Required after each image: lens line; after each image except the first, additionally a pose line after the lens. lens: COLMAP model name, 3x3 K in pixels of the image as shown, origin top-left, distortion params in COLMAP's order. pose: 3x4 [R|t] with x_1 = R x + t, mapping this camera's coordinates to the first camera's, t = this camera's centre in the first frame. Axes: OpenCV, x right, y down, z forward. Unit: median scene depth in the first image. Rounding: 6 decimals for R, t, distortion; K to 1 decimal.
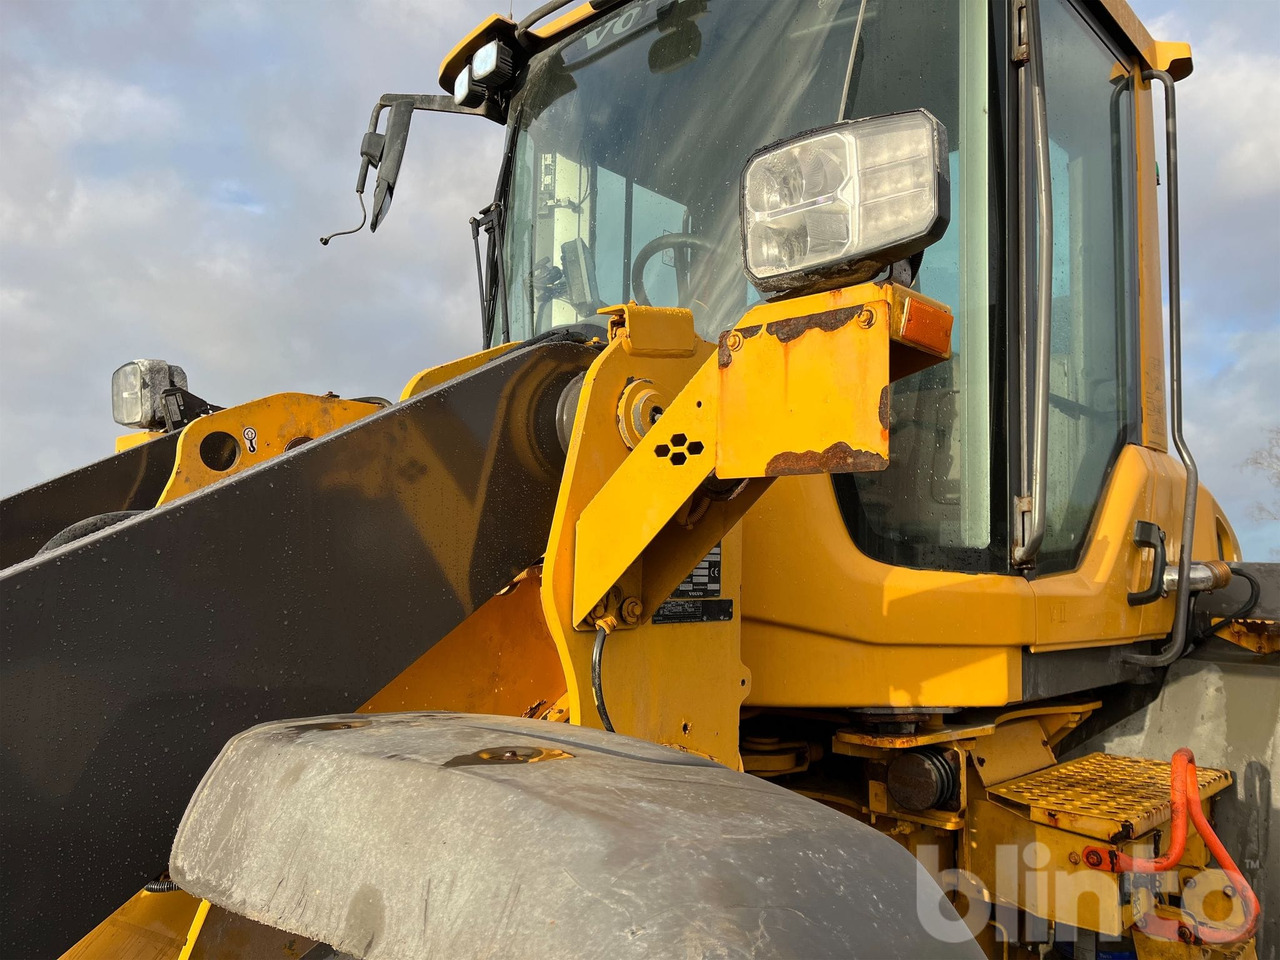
lens RADIAL K [[969.4, 0, 648.6], [0, 969.4, 468.8], [0, 0, 1]] dist [0.064183, -0.094631]
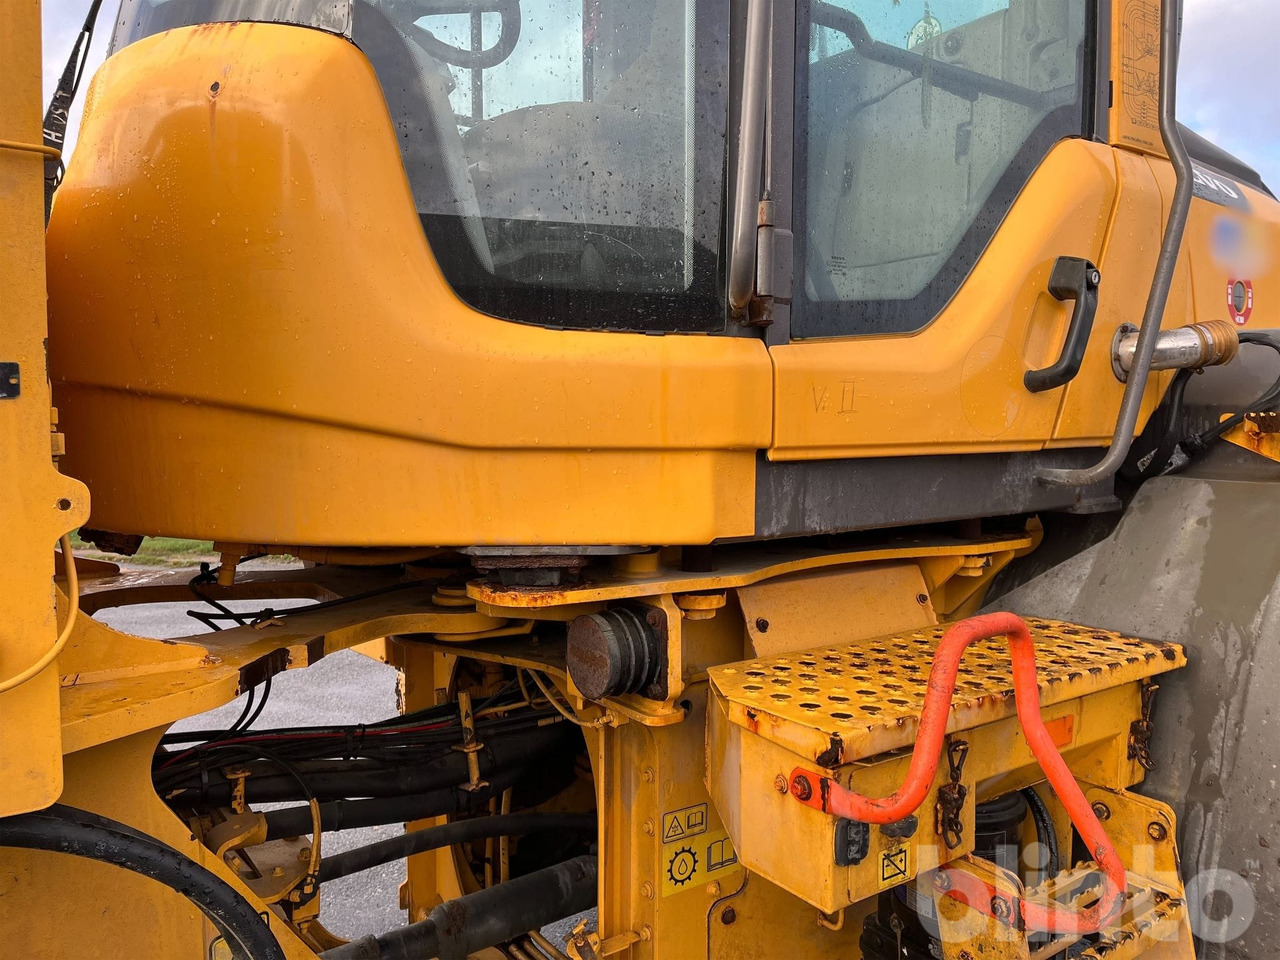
lens RADIAL K [[969.4, 0, 644.1], [0, 969.4, 472.9], [0, 0, 1]] dist [0.064183, -0.094631]
pose [[0.979938, -0.011948, -0.198945, 0.464475], [0.043736, 0.986762, 0.156163, 0.102527], [0.194445, -0.161731, 0.967489, 0.412682]]
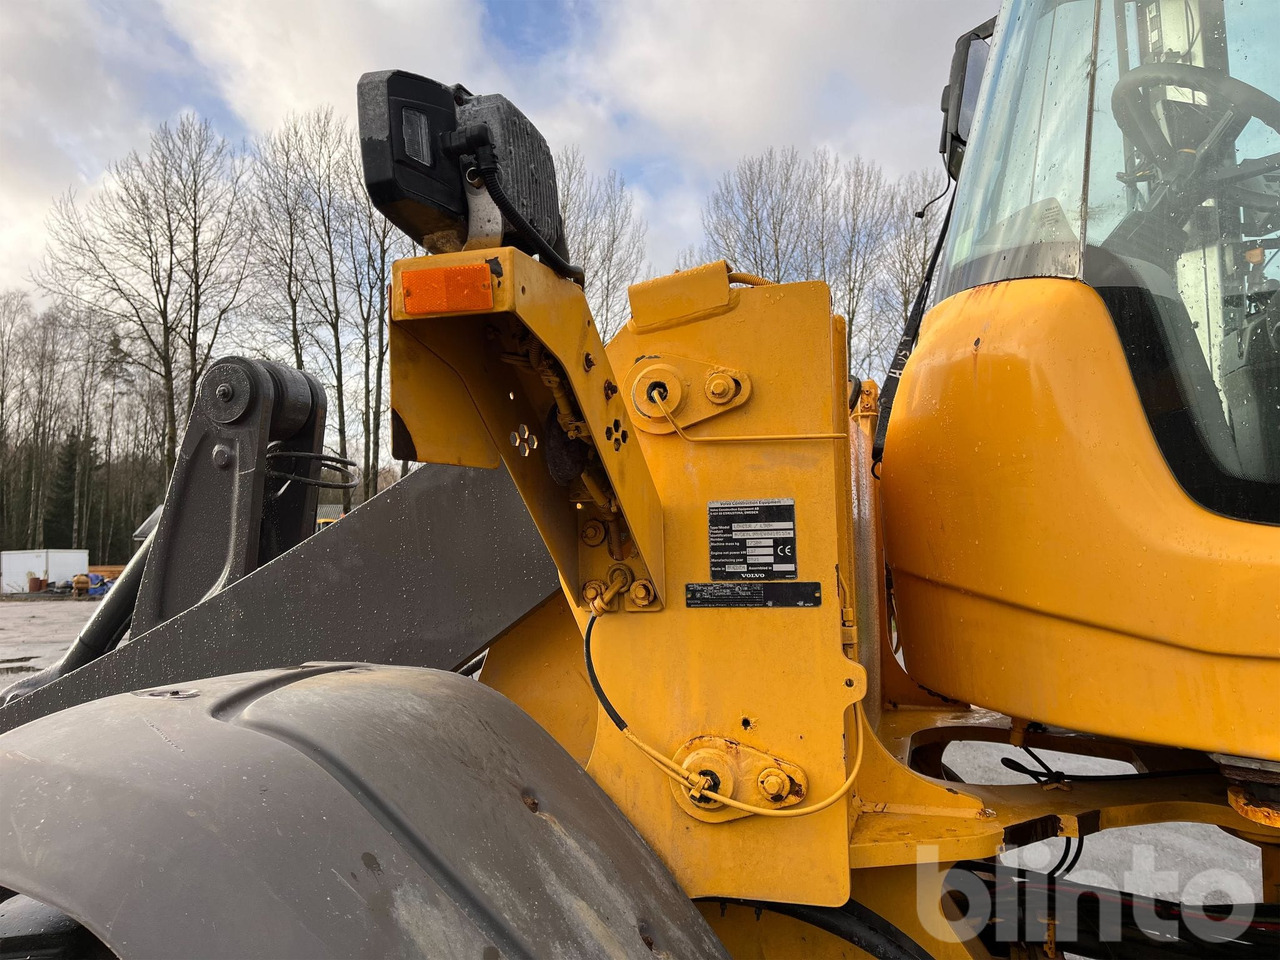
lens RADIAL K [[969.4, 0, 648.1], [0, 969.4, 470.1], [0, 0, 1]] dist [0.064183, -0.094631]
pose [[0.447312, -0.086065, -0.890227, 0.638389], [0.126253, 0.991468, -0.032415, 0.038963], [0.885422, -0.097895, 0.454362, 0.409593]]
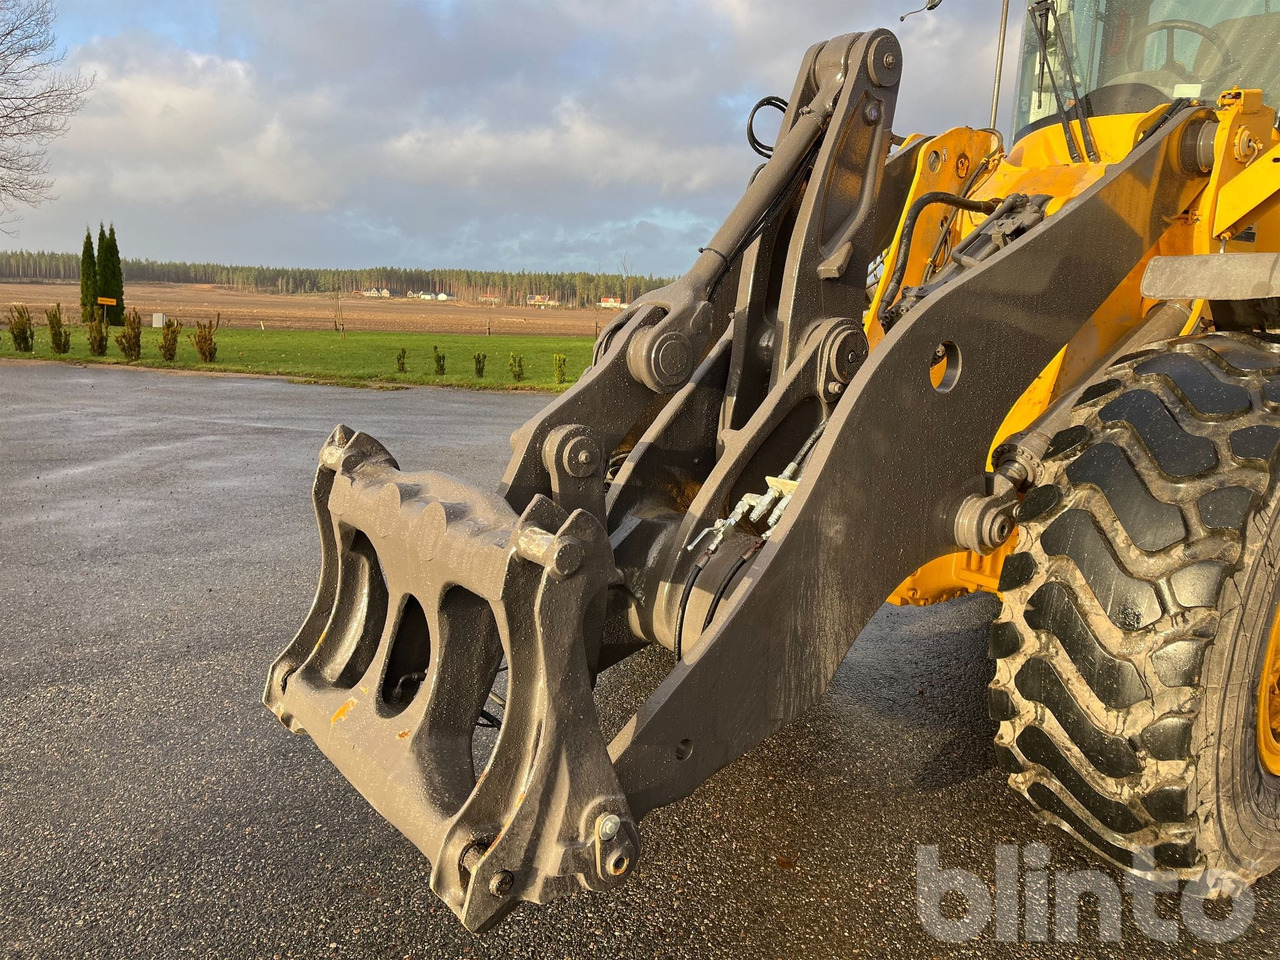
lens RADIAL K [[969.4, 0, 637.3], [0, 969.4, 468.8], [0, 0, 1]] dist [0.064183, -0.094631]
pose [[0.989793, 0.037317, -0.137541, -0.775085], [0.003233, 0.958980, 0.283455, 0.016084], [0.142477, -0.281006, 0.949071, -1.131575]]
